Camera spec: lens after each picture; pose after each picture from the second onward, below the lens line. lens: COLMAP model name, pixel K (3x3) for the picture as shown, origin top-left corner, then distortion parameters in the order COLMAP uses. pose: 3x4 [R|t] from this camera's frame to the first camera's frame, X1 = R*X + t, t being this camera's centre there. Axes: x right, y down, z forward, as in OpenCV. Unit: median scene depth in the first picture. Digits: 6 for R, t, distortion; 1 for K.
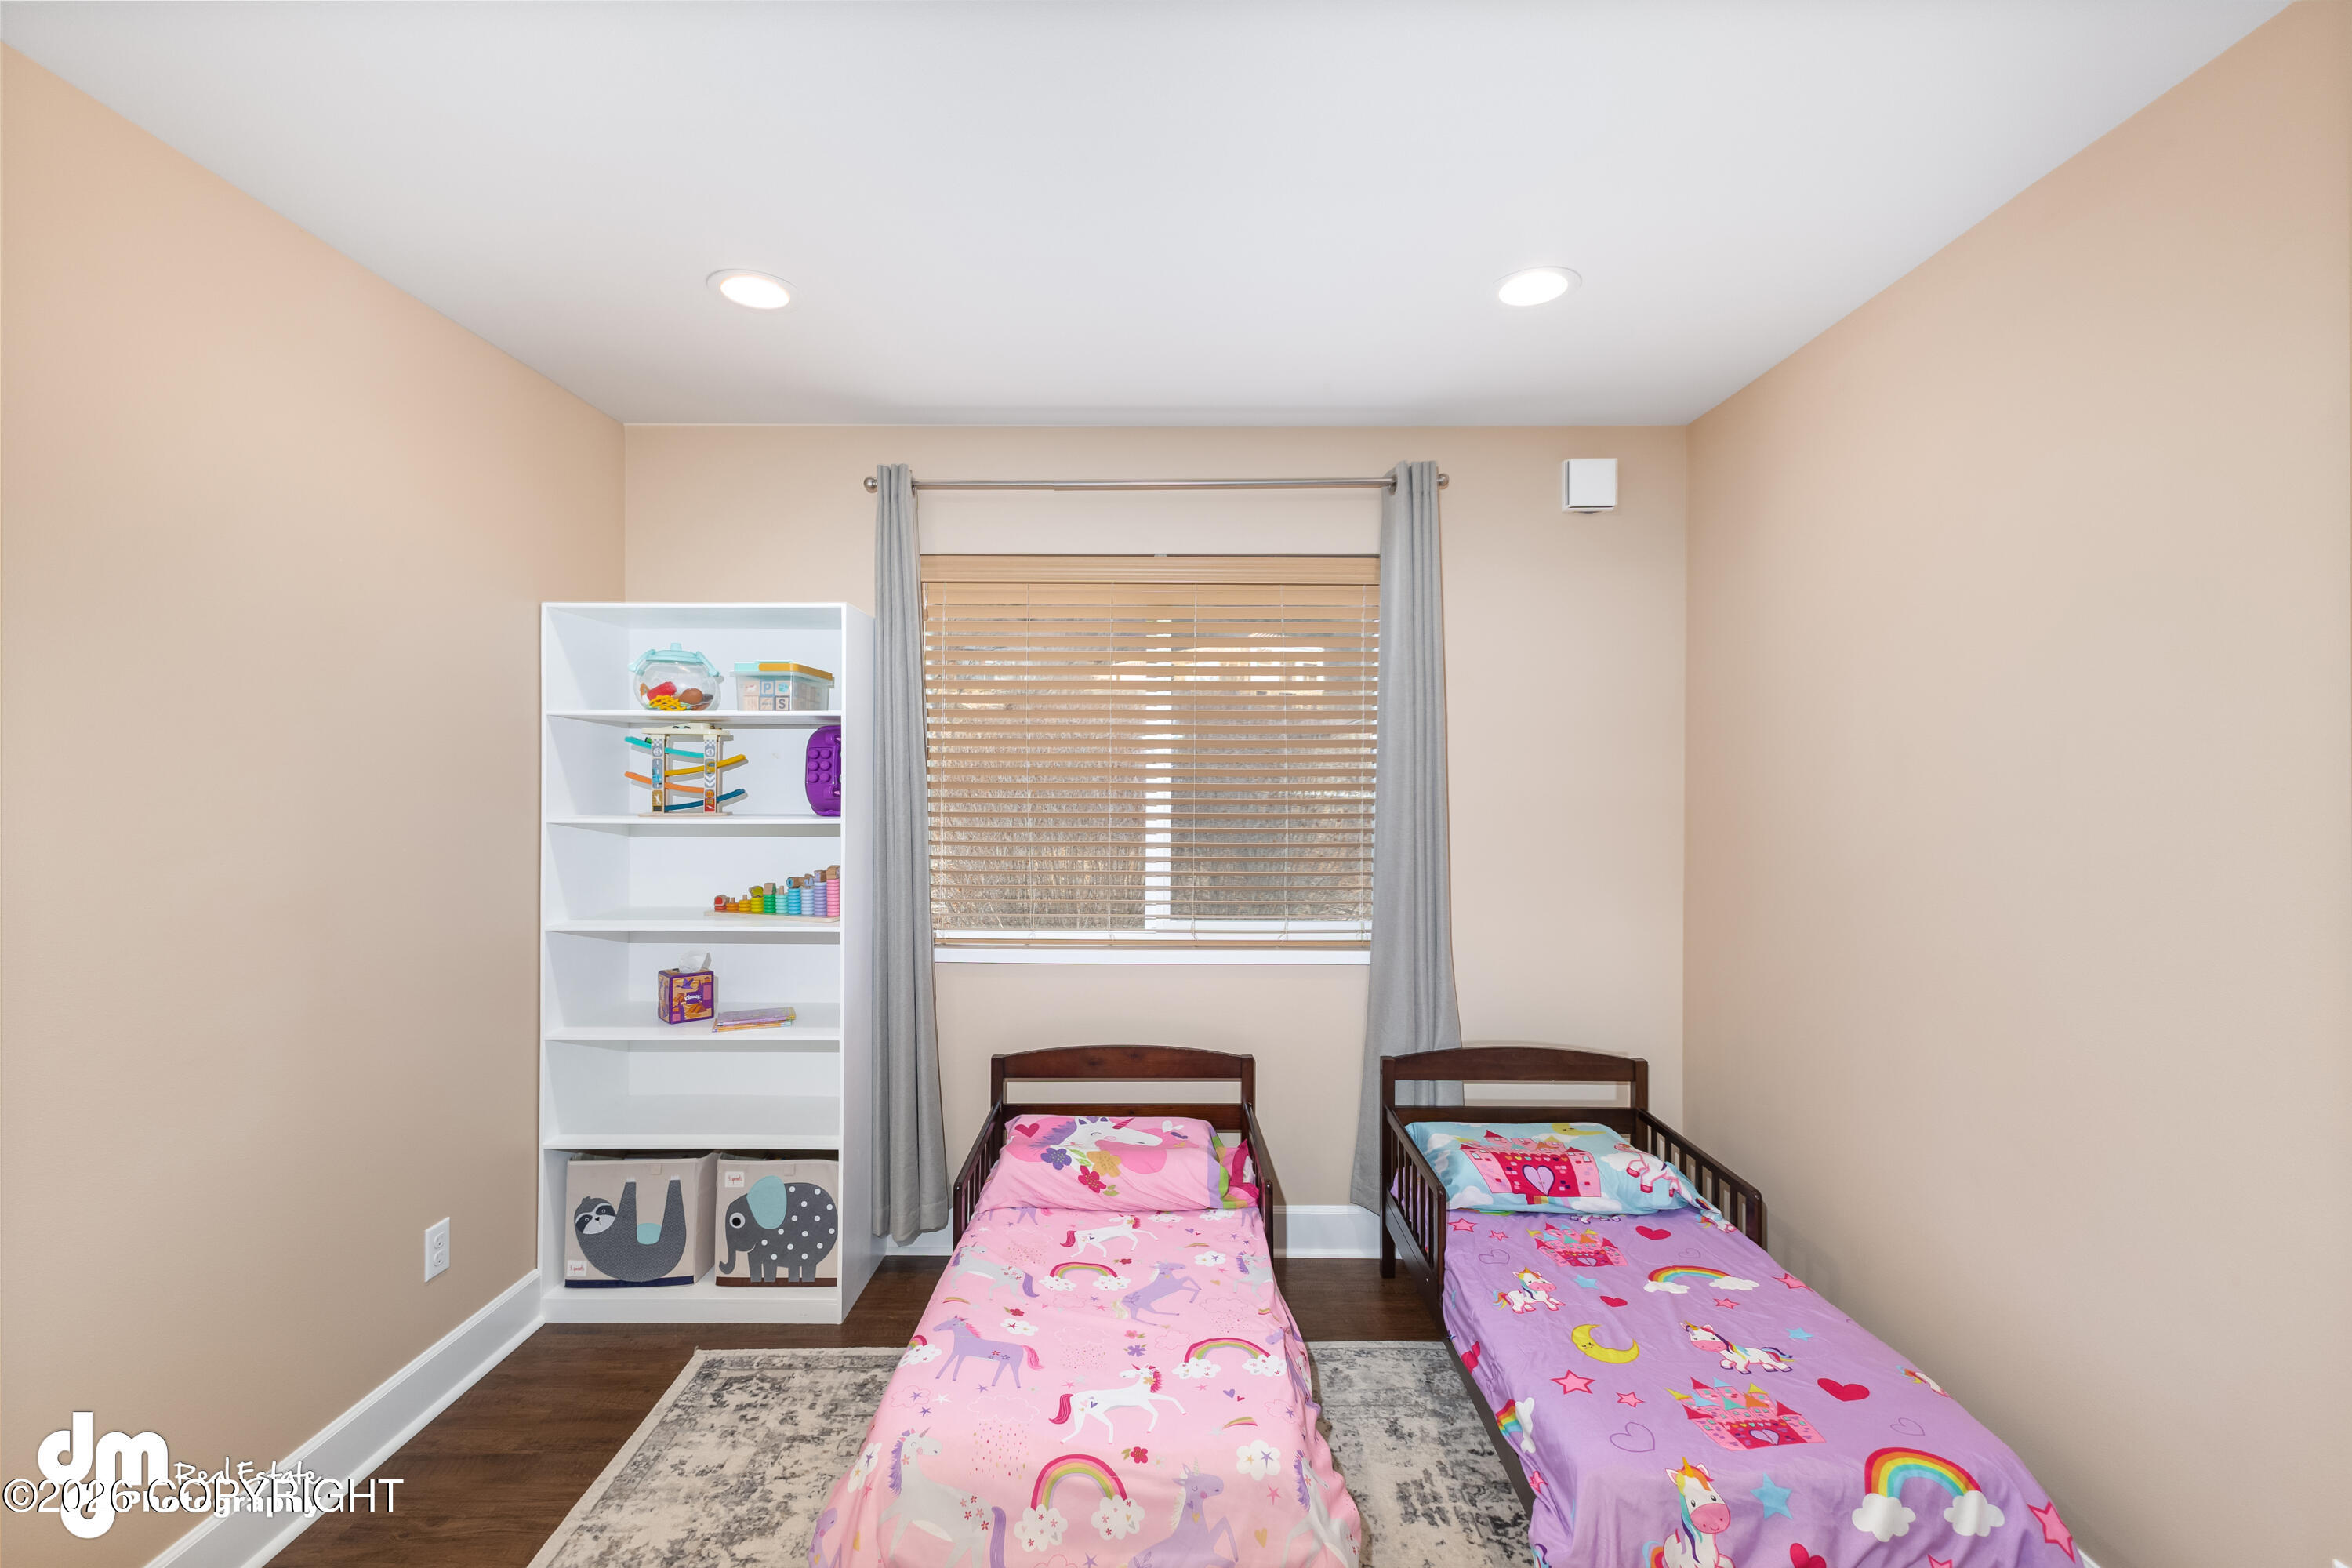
lens RADIAL K [[1021.5, 0, 1156.9], [0, 1021.5, 782.2], [0, 0, 1]] dist [0.013250, -0.002180]
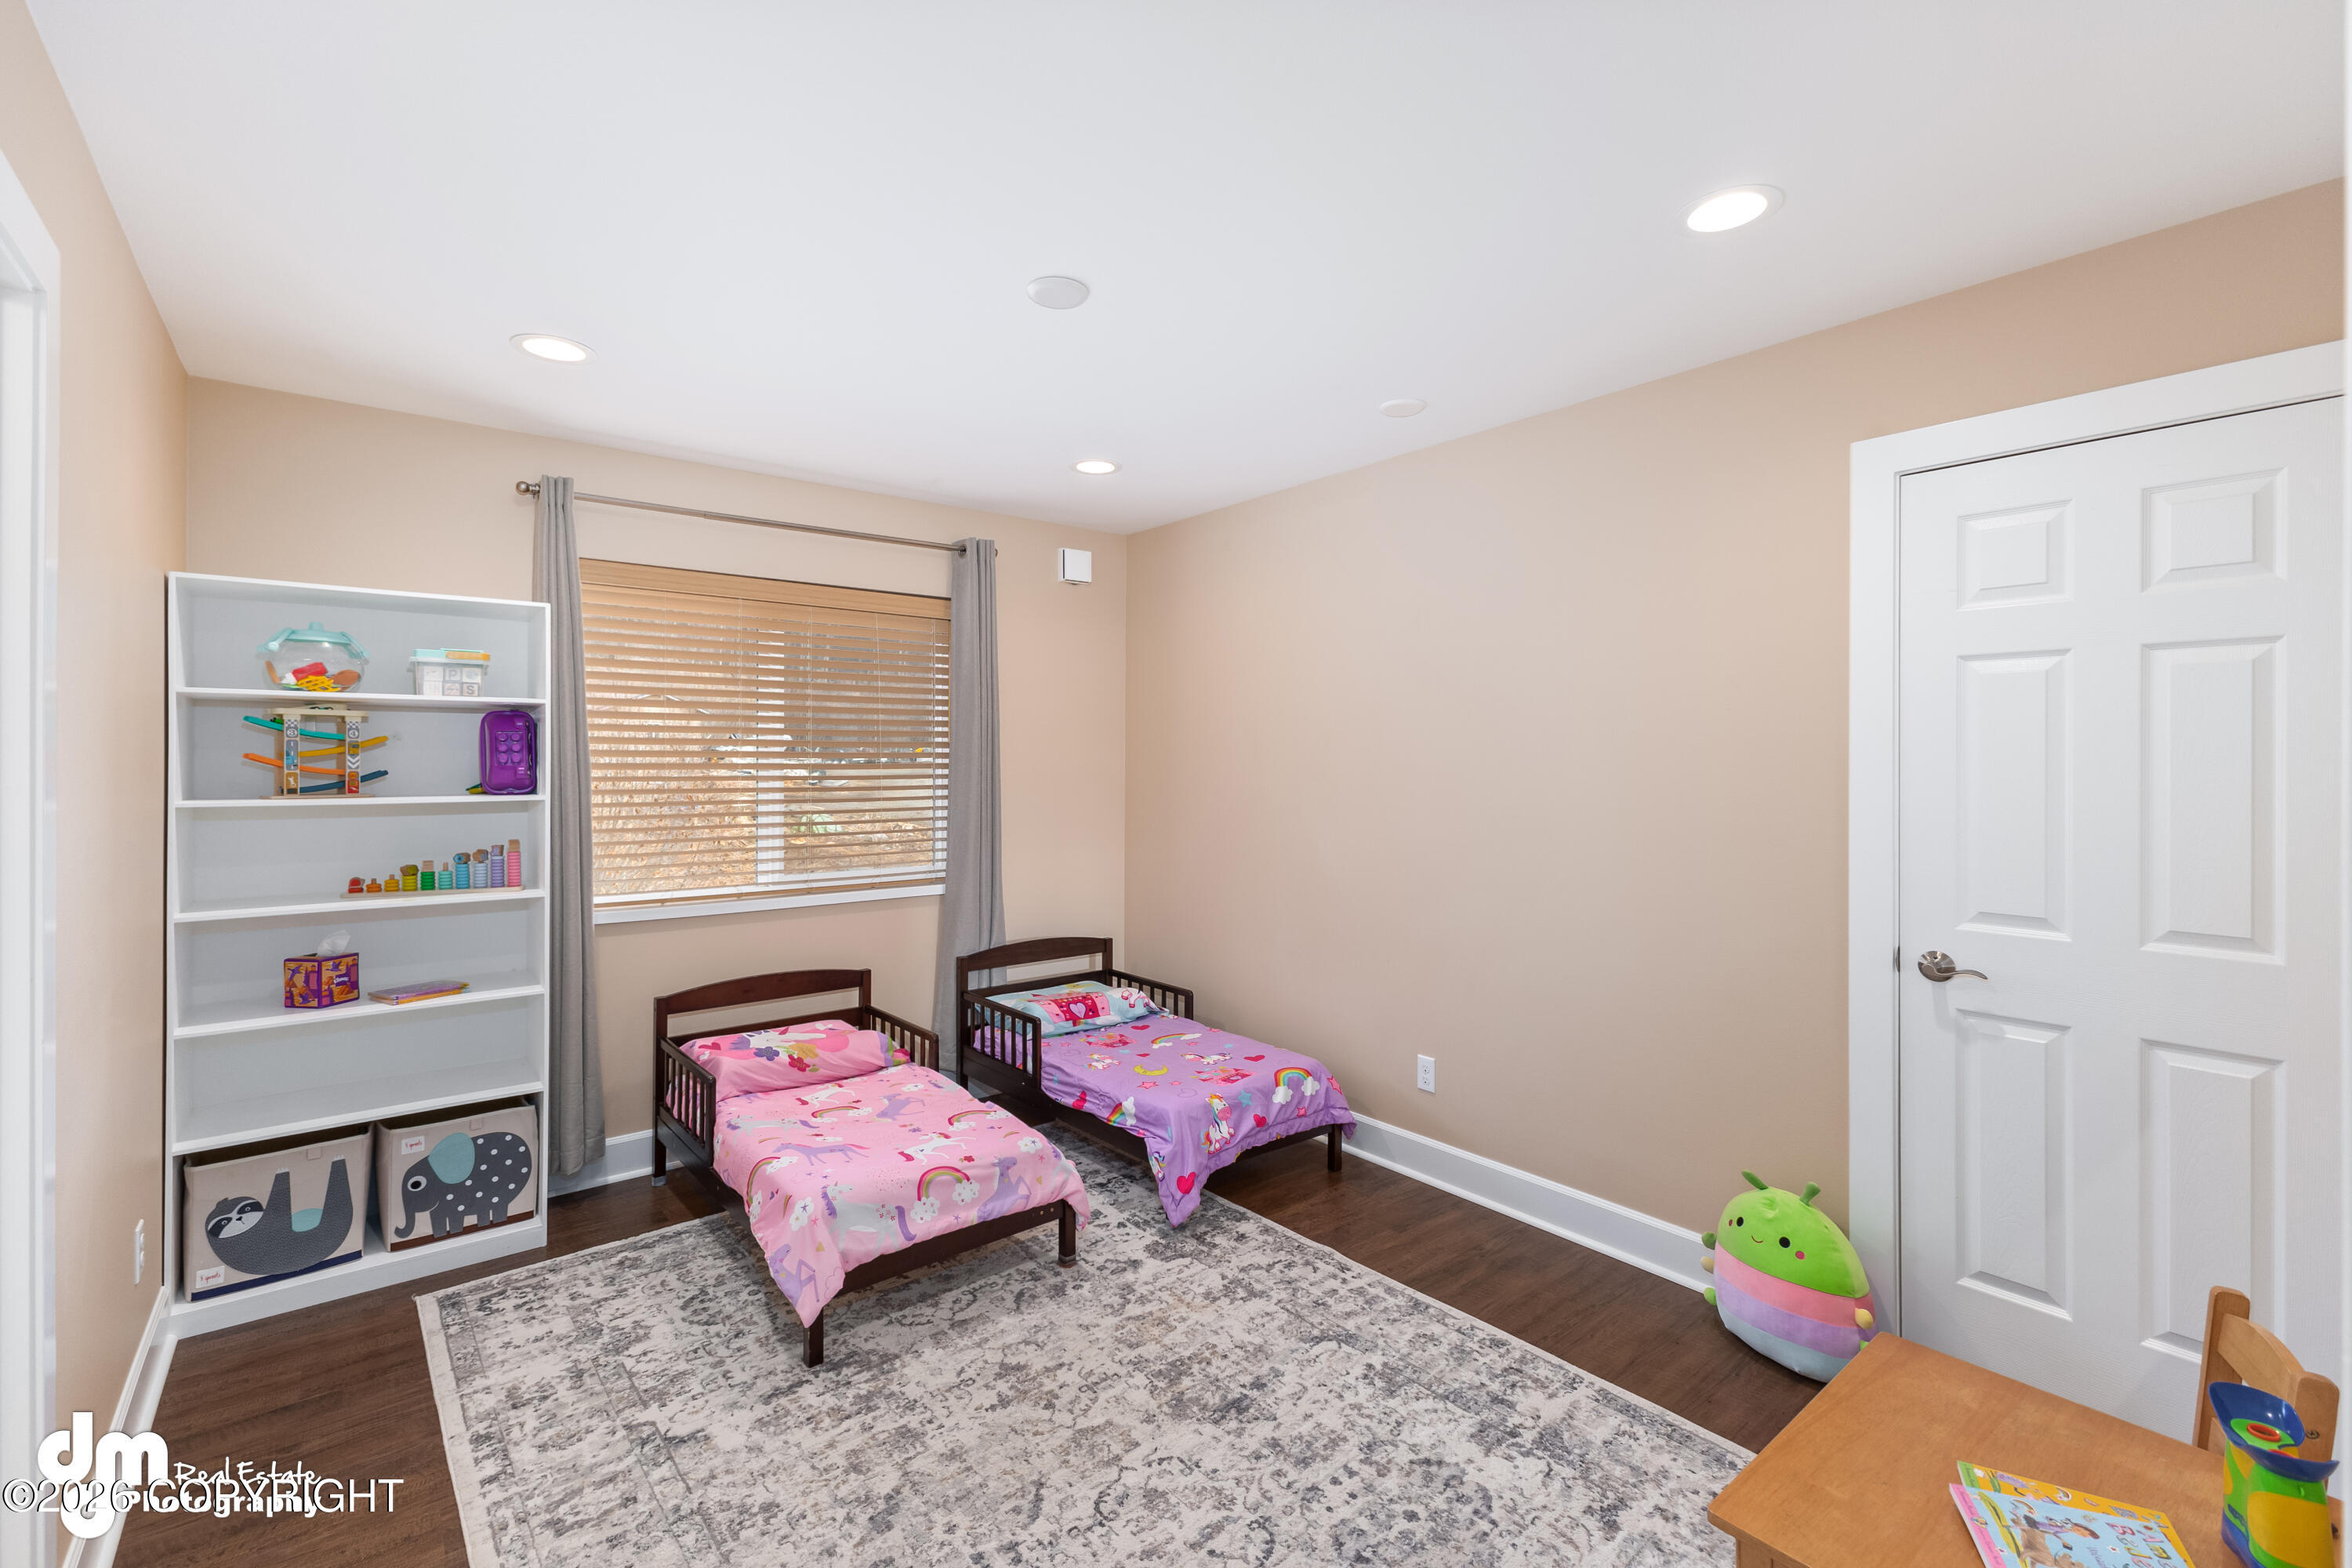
lens RADIAL K [[1021.5, 0, 1184.4], [0, 1021.5, 760.7], [0, 0, 1]] dist [0.013250, -0.002180]
pose [[0.770507, -0.002977, 0.637424, -0.477905], [0.004966, 0.999987, -0.001333, 0.002502], [-0.637412, 0.004193, 0.770512, -0.308991]]
